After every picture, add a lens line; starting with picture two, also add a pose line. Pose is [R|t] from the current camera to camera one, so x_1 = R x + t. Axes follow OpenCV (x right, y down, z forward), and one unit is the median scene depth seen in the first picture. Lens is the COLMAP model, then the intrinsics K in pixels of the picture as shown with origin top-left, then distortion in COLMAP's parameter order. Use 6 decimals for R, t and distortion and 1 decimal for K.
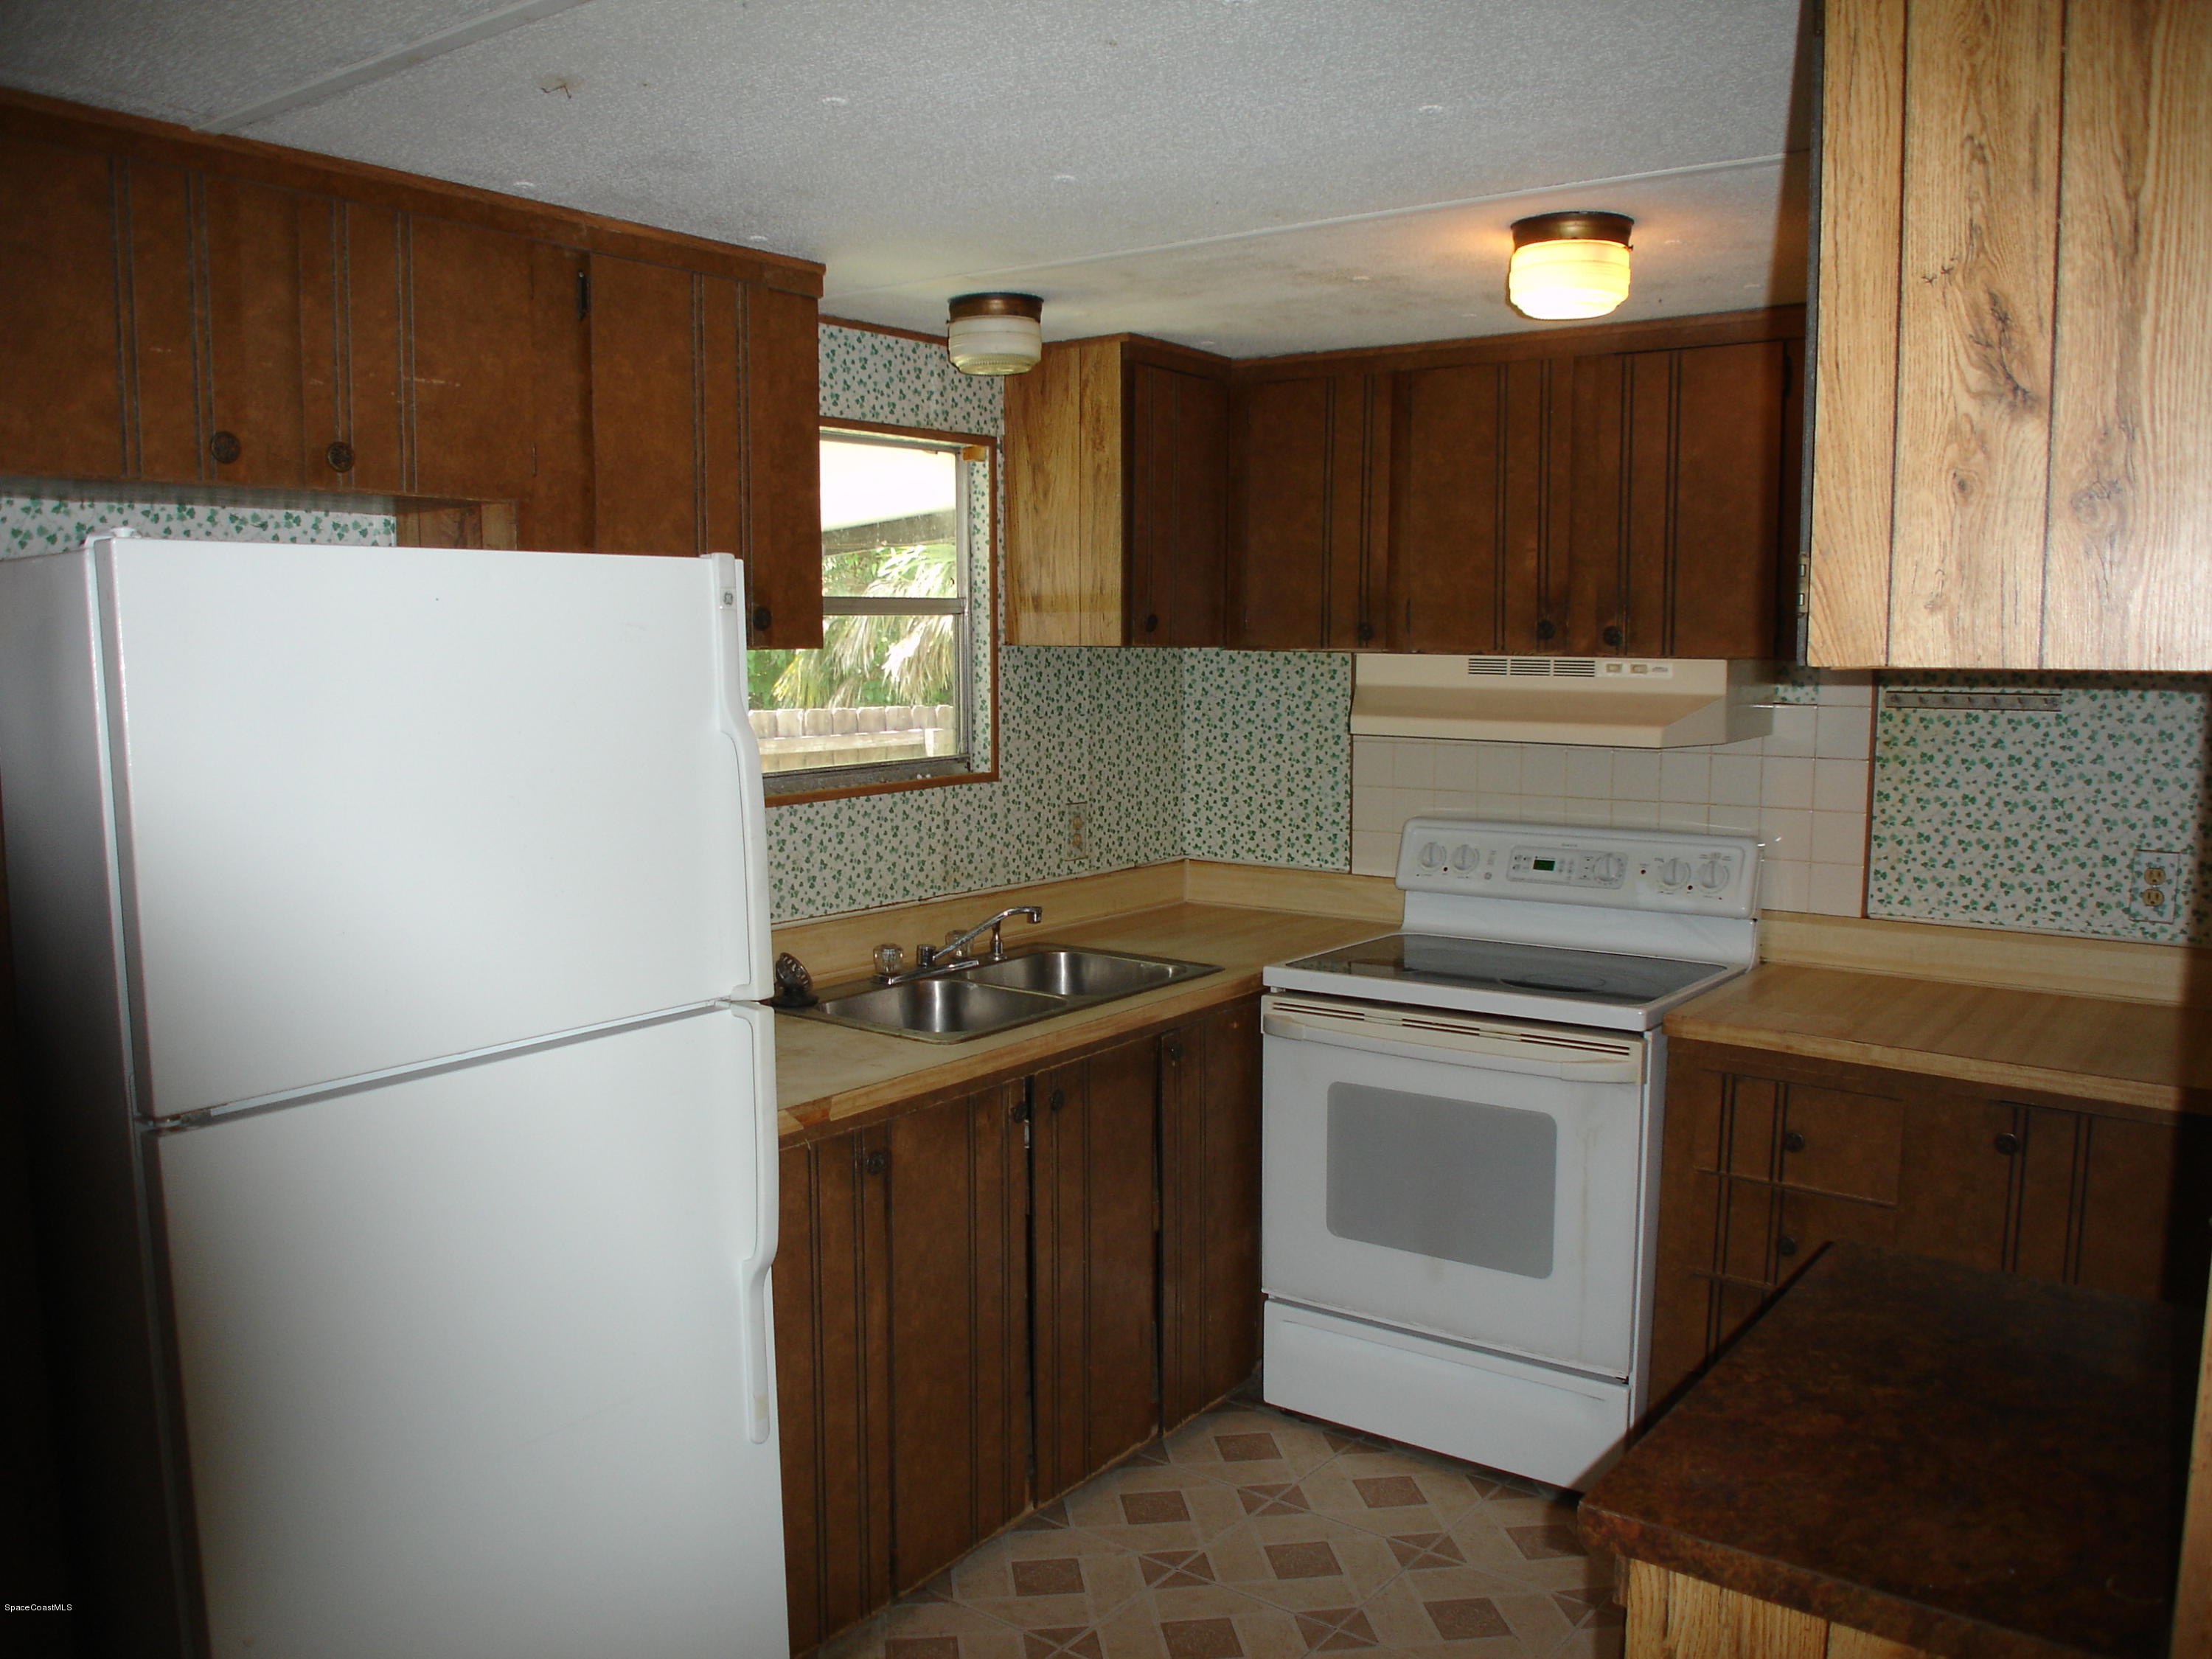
lens RADIAL K [[1783.3, 0, 1104.8], [0, 1783.3, 830.7], [0, 0, 1]] dist [-0.063251, -0.012075]
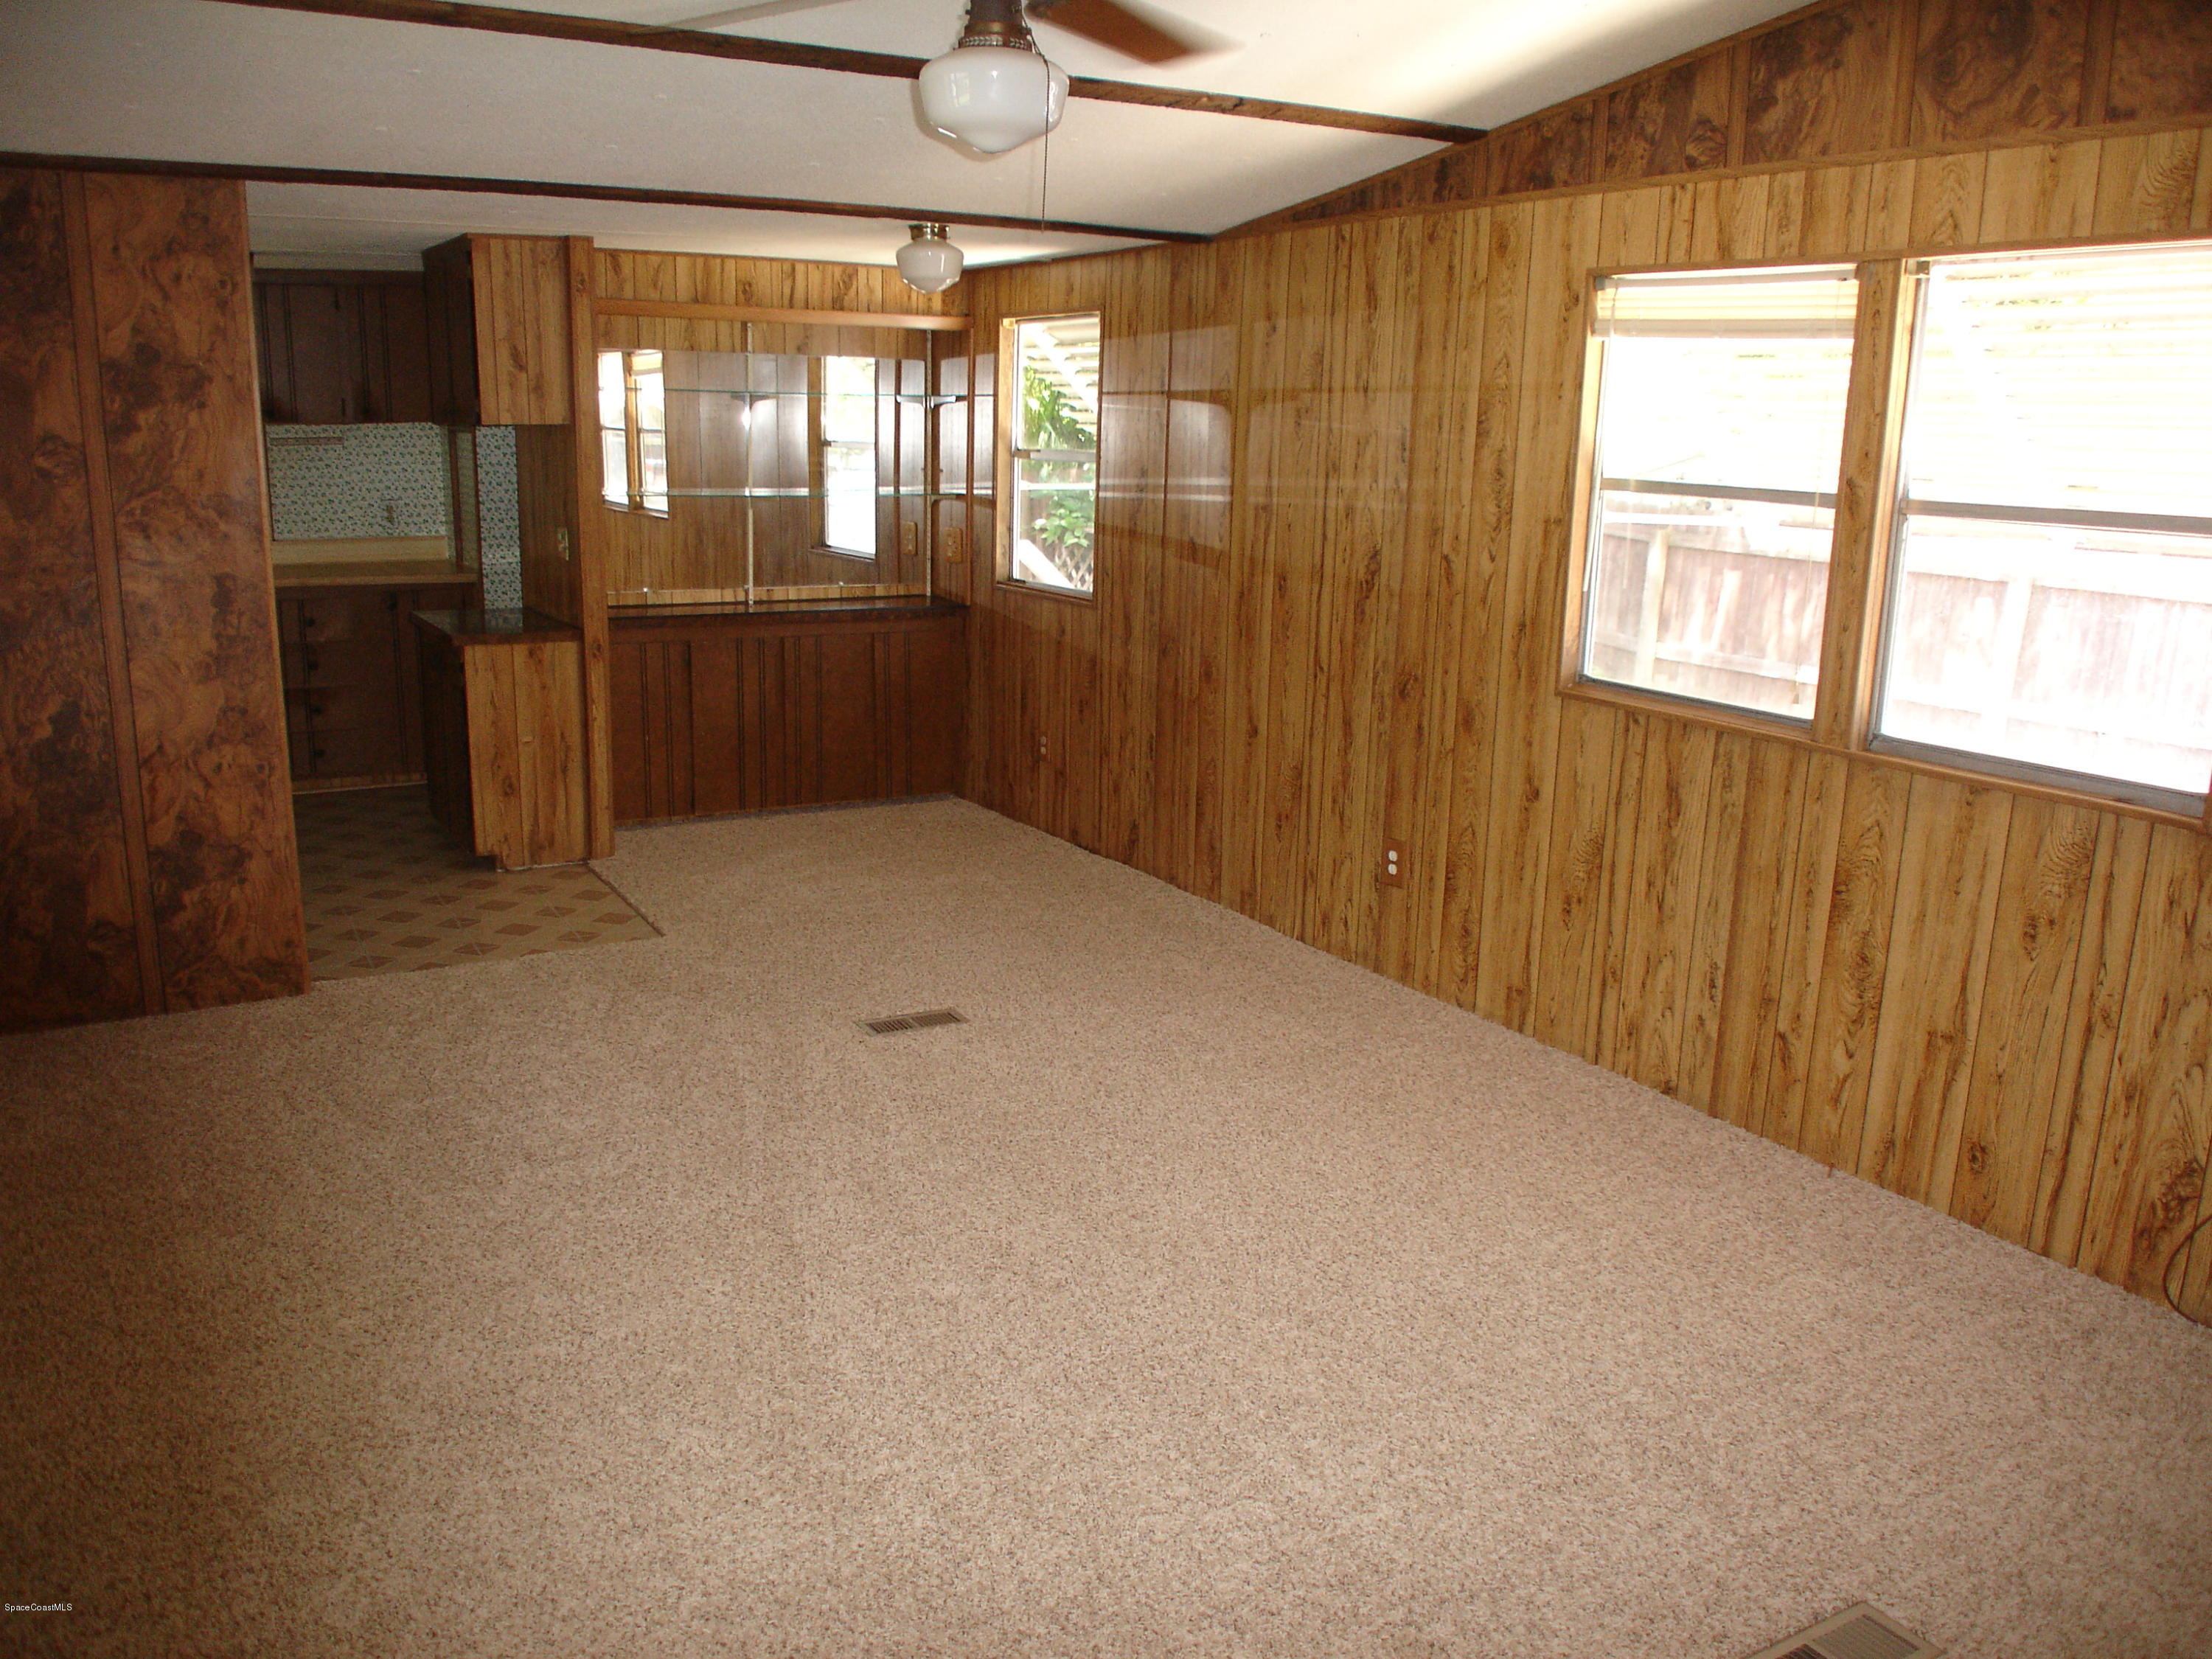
lens RADIAL K [[1783.3, 0, 1104.7], [0, 1783.3, 832.4], [0, 0, 1]] dist [-0.063251, -0.012075]
pose [[0.388871, -0.200093, 0.899301, -3.676585], [0.081135, 0.979775, 0.182915, 0.269321], [-0.917713, 0.001834, 0.397241, -2.562709]]
